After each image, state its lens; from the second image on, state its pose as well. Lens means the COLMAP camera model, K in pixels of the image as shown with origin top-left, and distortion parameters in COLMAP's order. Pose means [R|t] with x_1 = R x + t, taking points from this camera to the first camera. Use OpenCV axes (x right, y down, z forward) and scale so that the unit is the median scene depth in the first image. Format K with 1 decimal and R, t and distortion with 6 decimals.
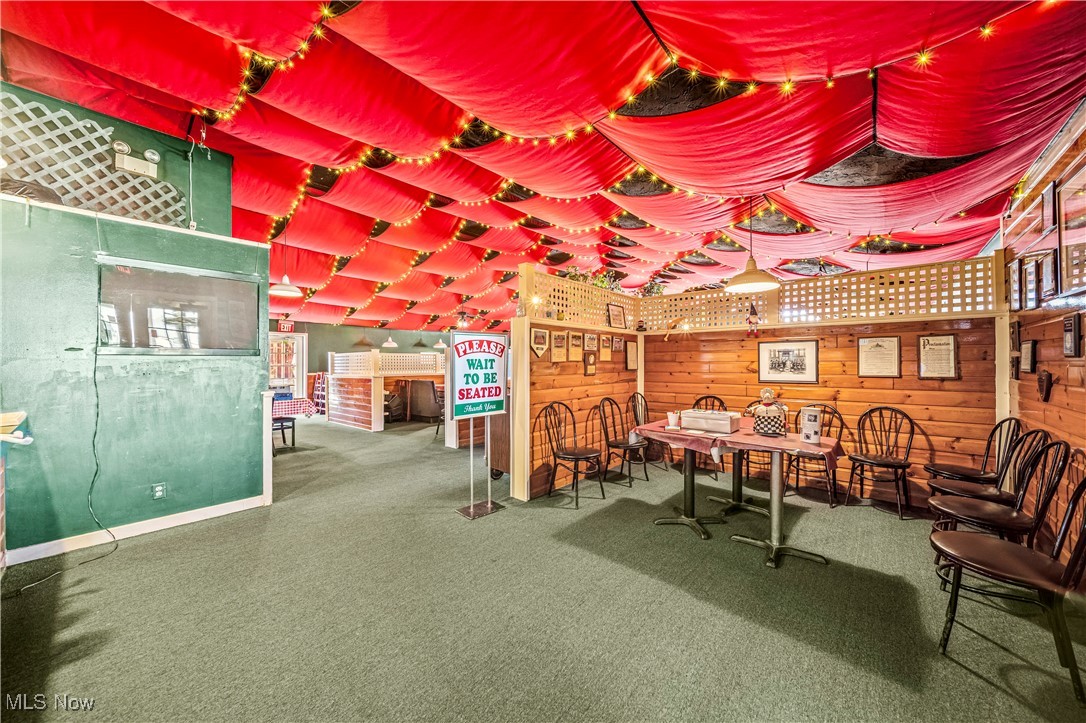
lens RADIAL K [[379.9, 0, 542.8], [0, 379.9, 360.4], [0, 0, 1]] dist [-0.000737, 0.000086]
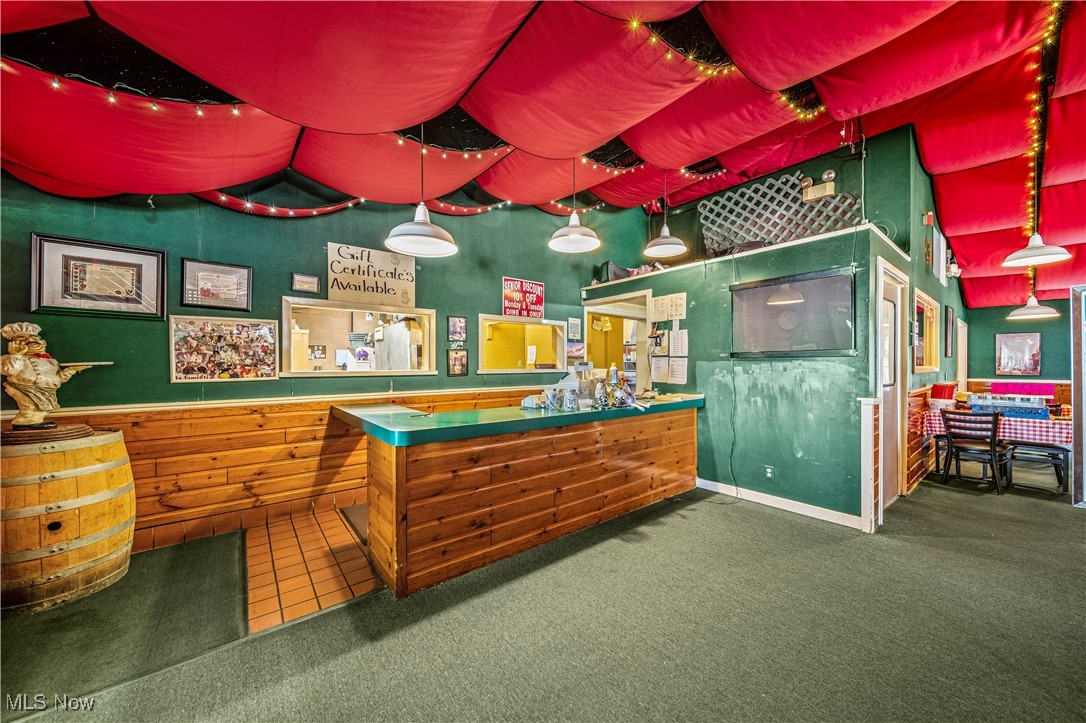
lens RADIAL K [[379.9, 0, 546.2], [0, 379.9, 363.7], [0, 0, 1]] dist [-0.000737, 0.000086]
pose [[-0.164369, 0.002589, -0.986395, 0.248732], [0.006011, 0.999981, 0.001623, -0.000443], [0.986381, -0.005663, -0.164382, 0.475251]]
